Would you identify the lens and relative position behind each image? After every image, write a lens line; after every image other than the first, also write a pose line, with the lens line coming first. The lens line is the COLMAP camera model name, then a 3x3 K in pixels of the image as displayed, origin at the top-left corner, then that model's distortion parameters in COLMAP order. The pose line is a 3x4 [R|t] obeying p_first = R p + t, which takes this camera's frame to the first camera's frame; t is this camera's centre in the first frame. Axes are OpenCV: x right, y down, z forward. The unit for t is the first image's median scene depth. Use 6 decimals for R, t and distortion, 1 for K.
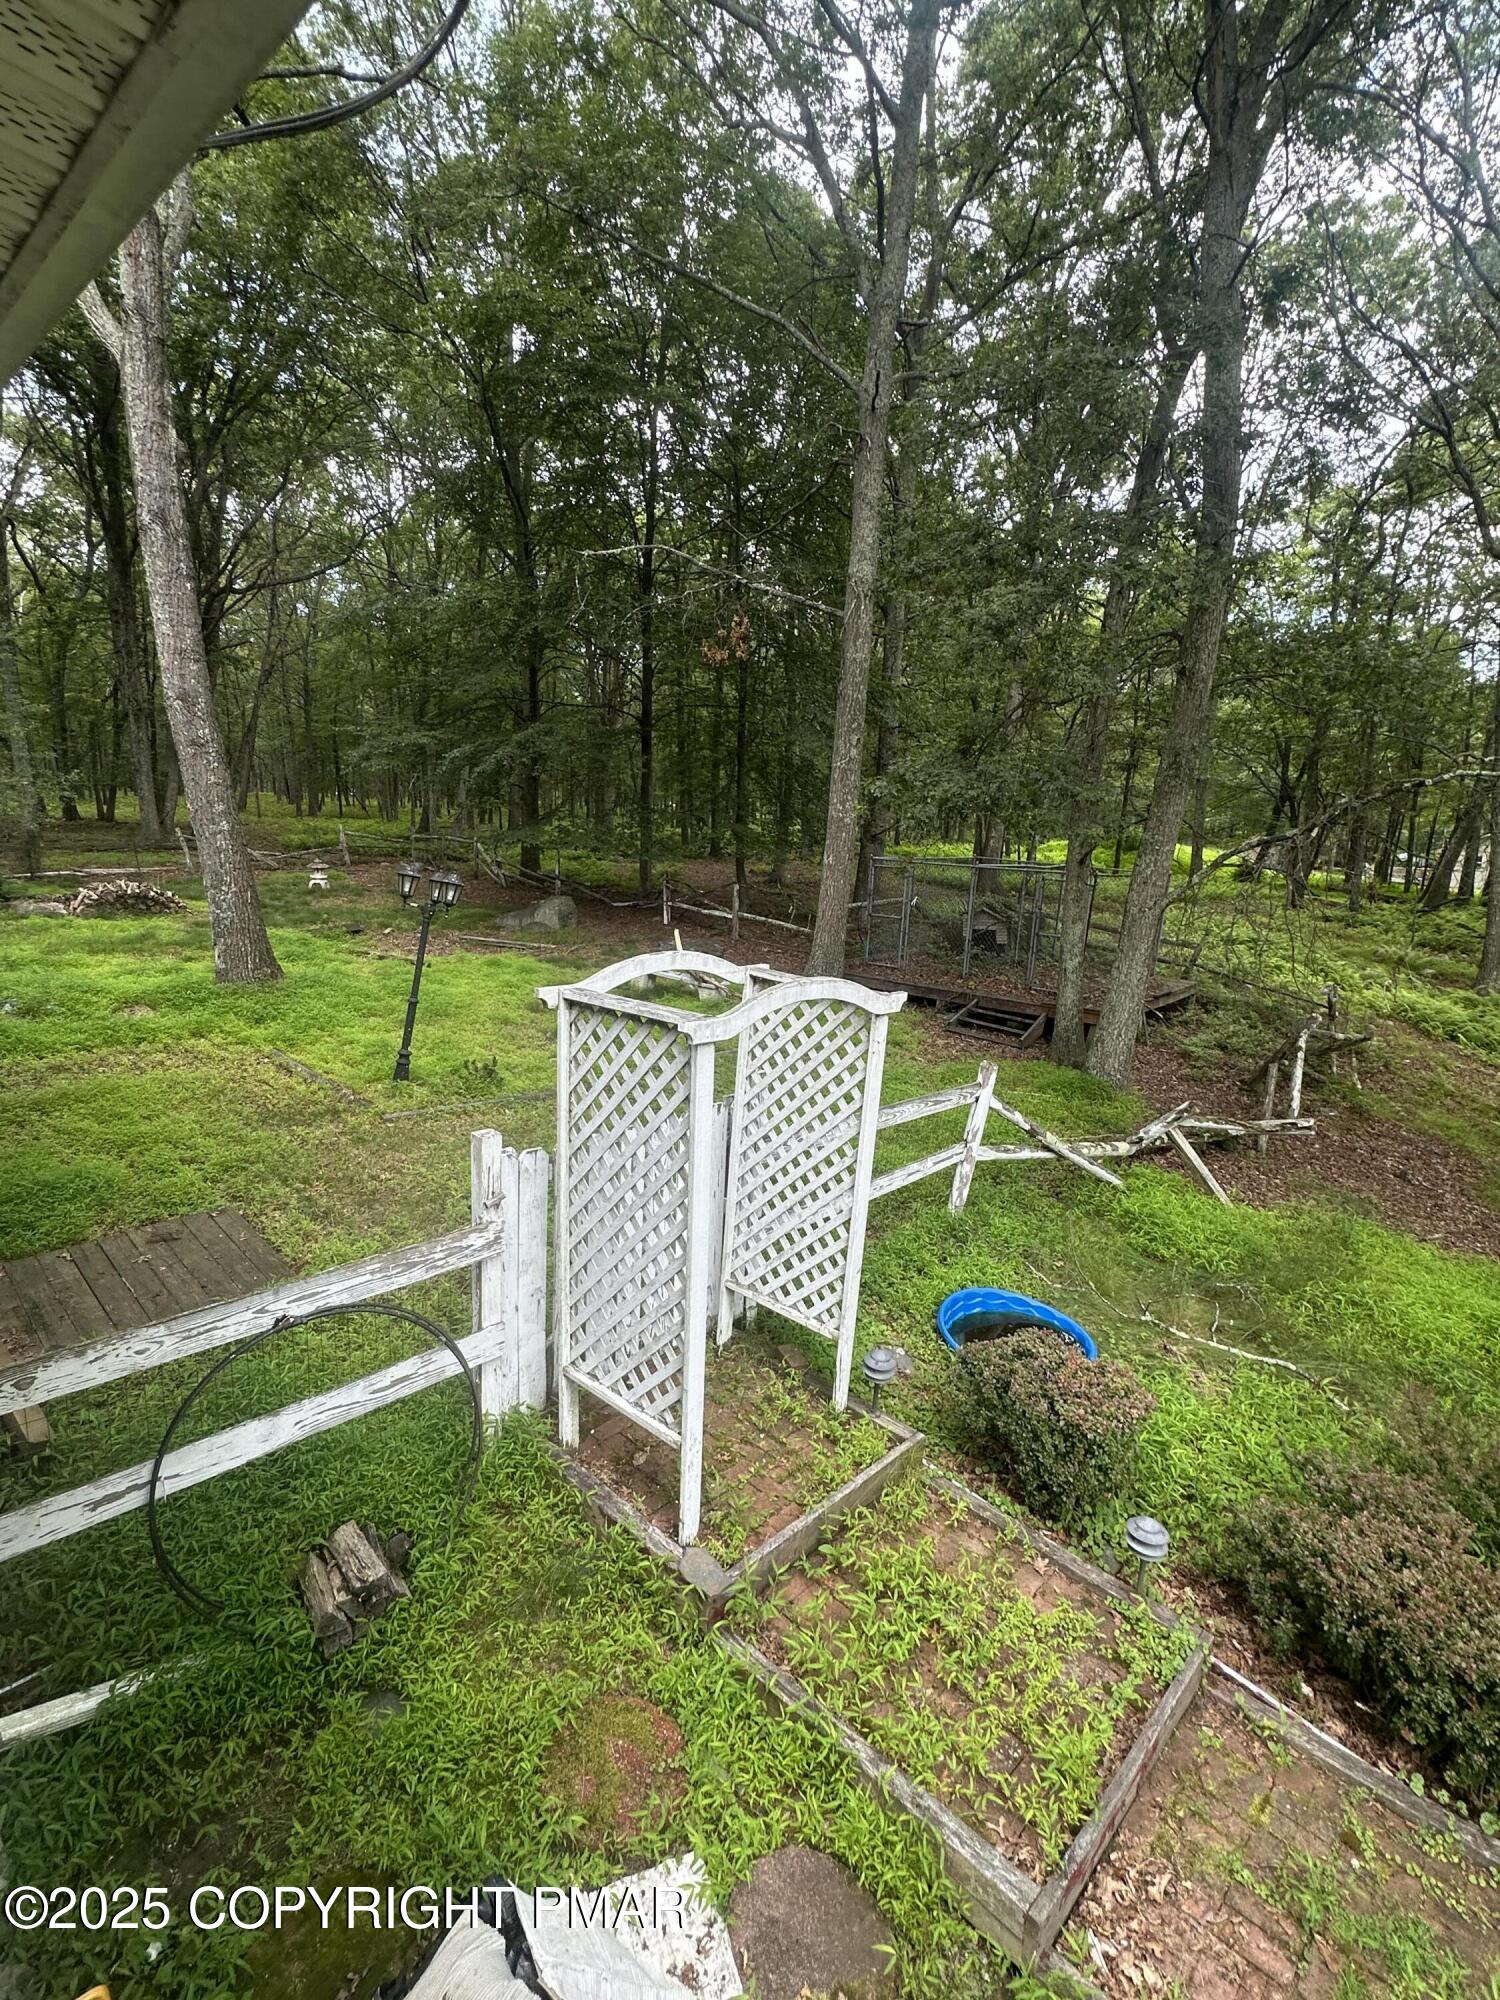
lens RADIAL K [[926.8, 0, 750.1], [0, 926.8, 1005.6], [0, 0, 1]] dist [0.000829, 0.000051]
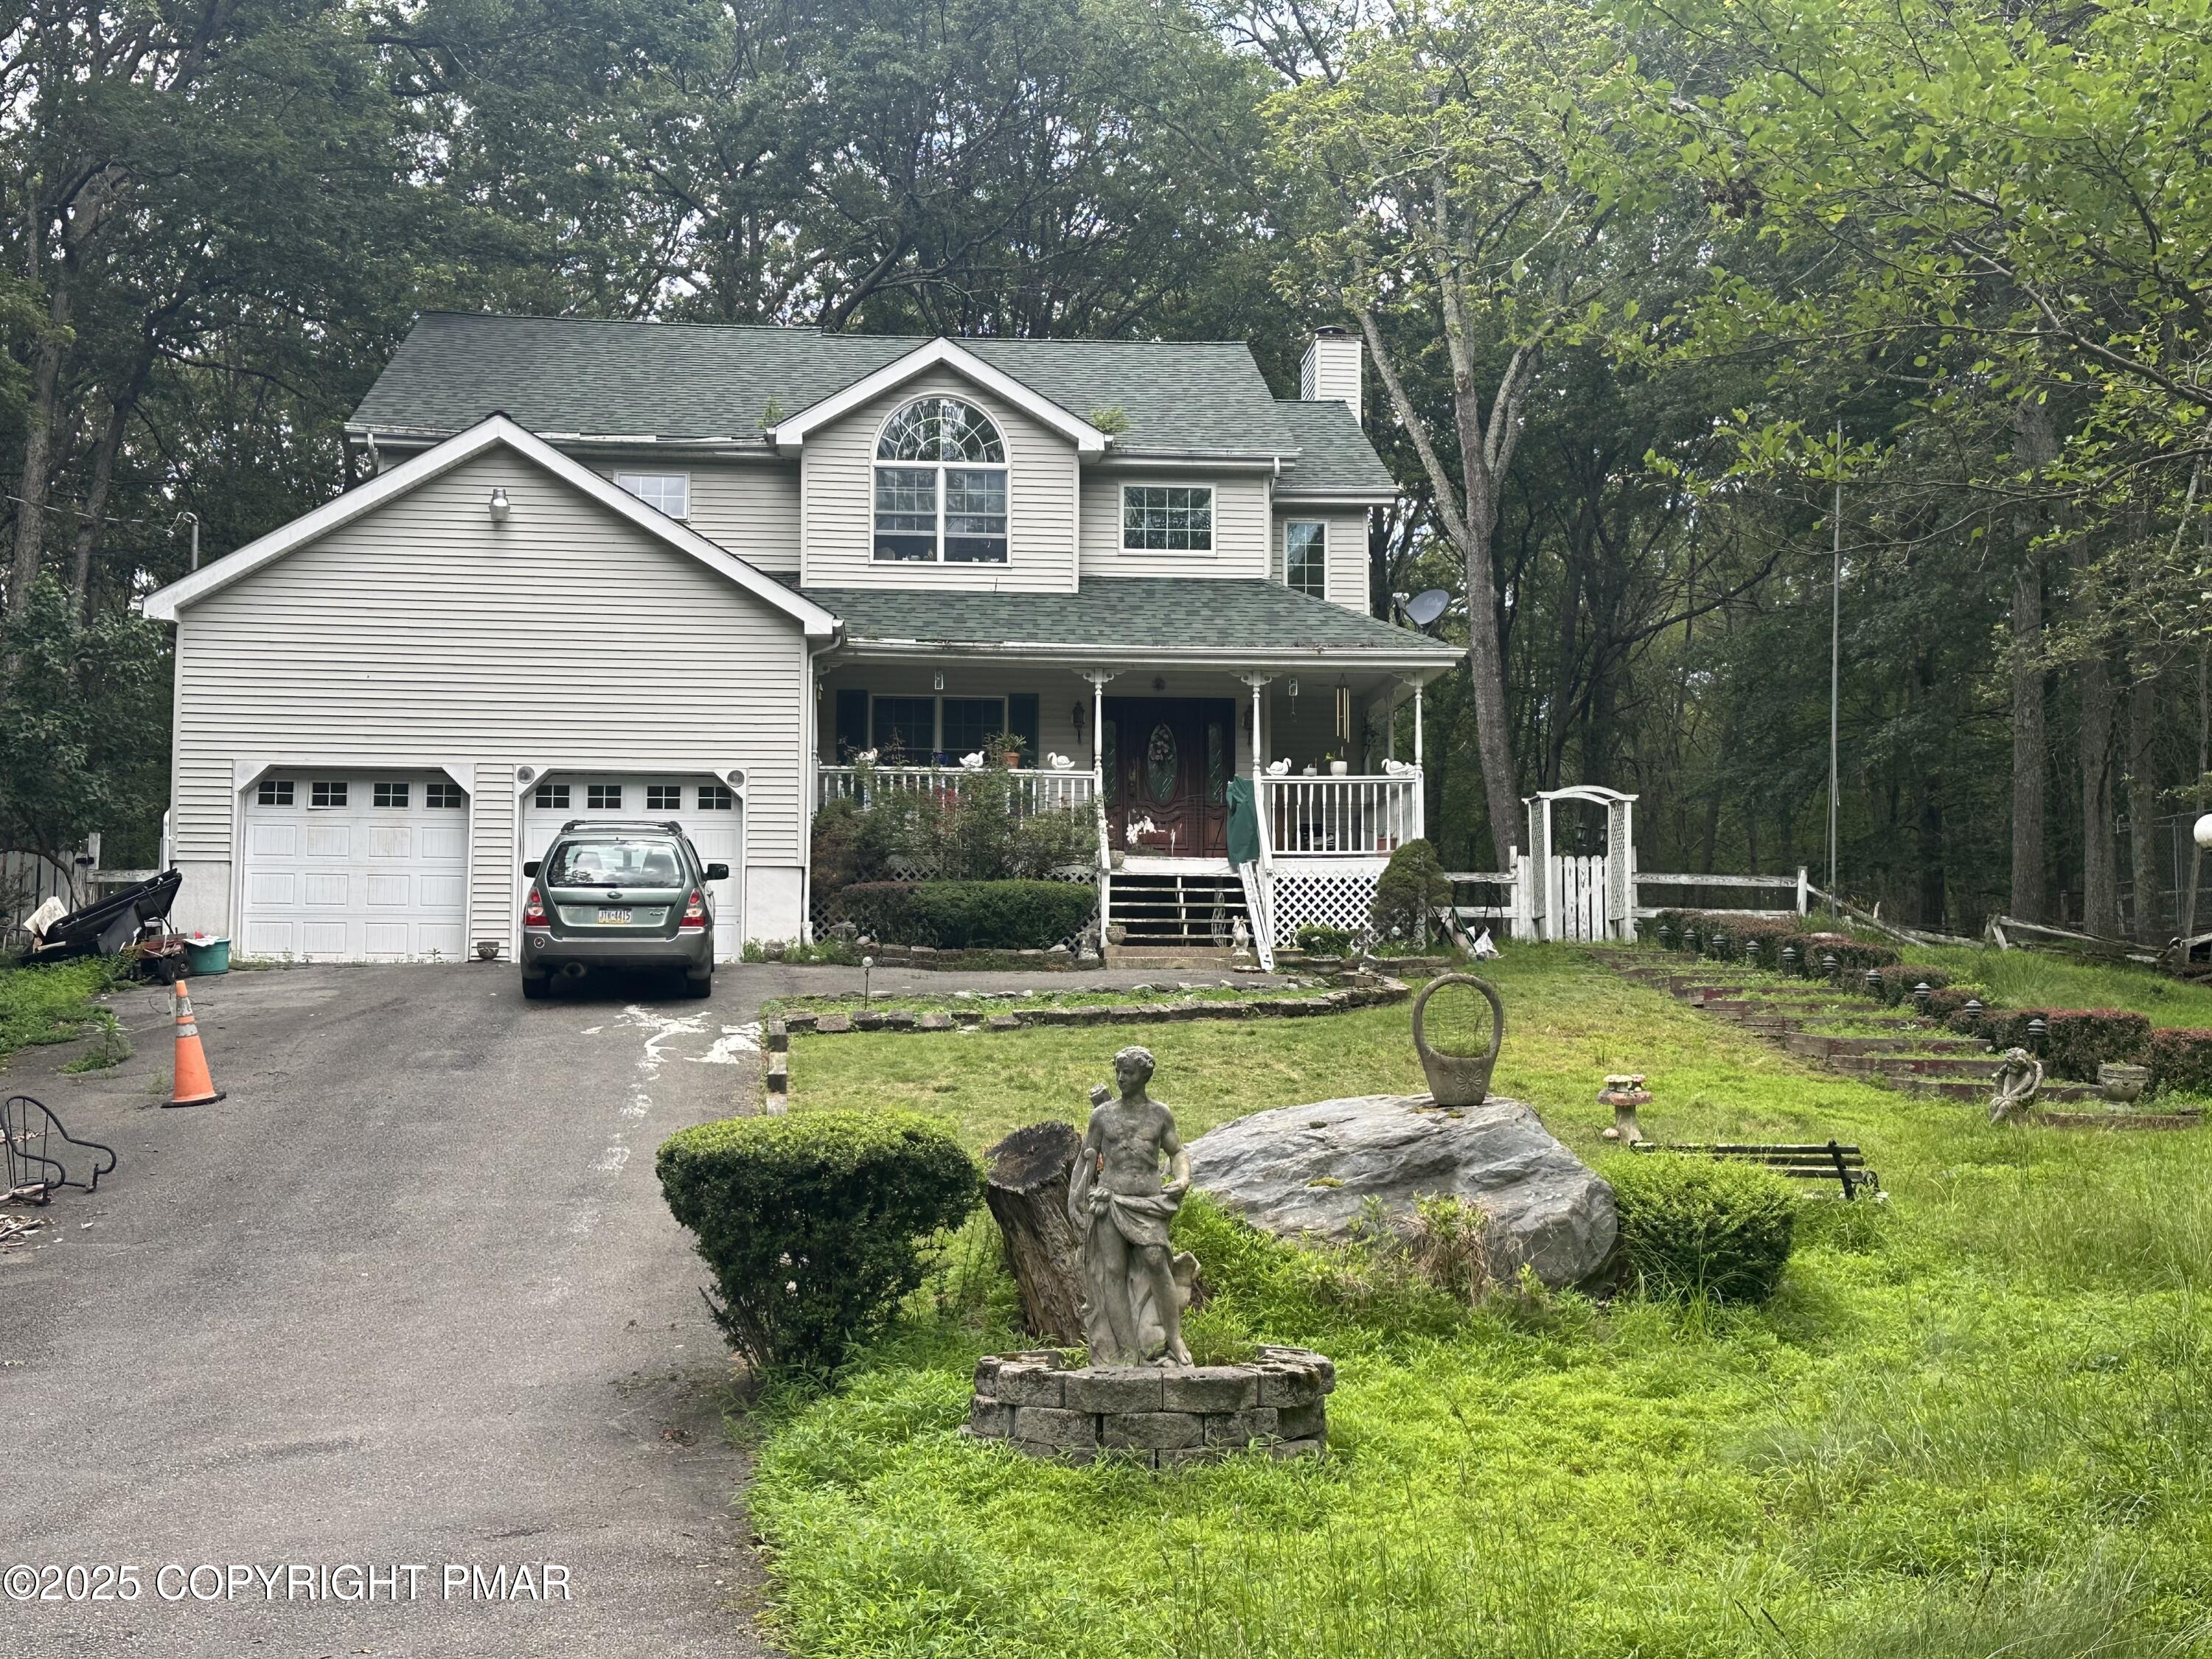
lens RADIAL K [[2642.7, 0, 1105.6], [0, 2642.7, 831.1], [0, 0, 1]] dist [0.005499, 0.000000]
pose [[0.728499, -0.118066, -0.674796, 4.828207], [-0.083263, 0.962473, -0.258289, 2.533798], [0.679968, 0.244349, 0.691330, -6.276129]]
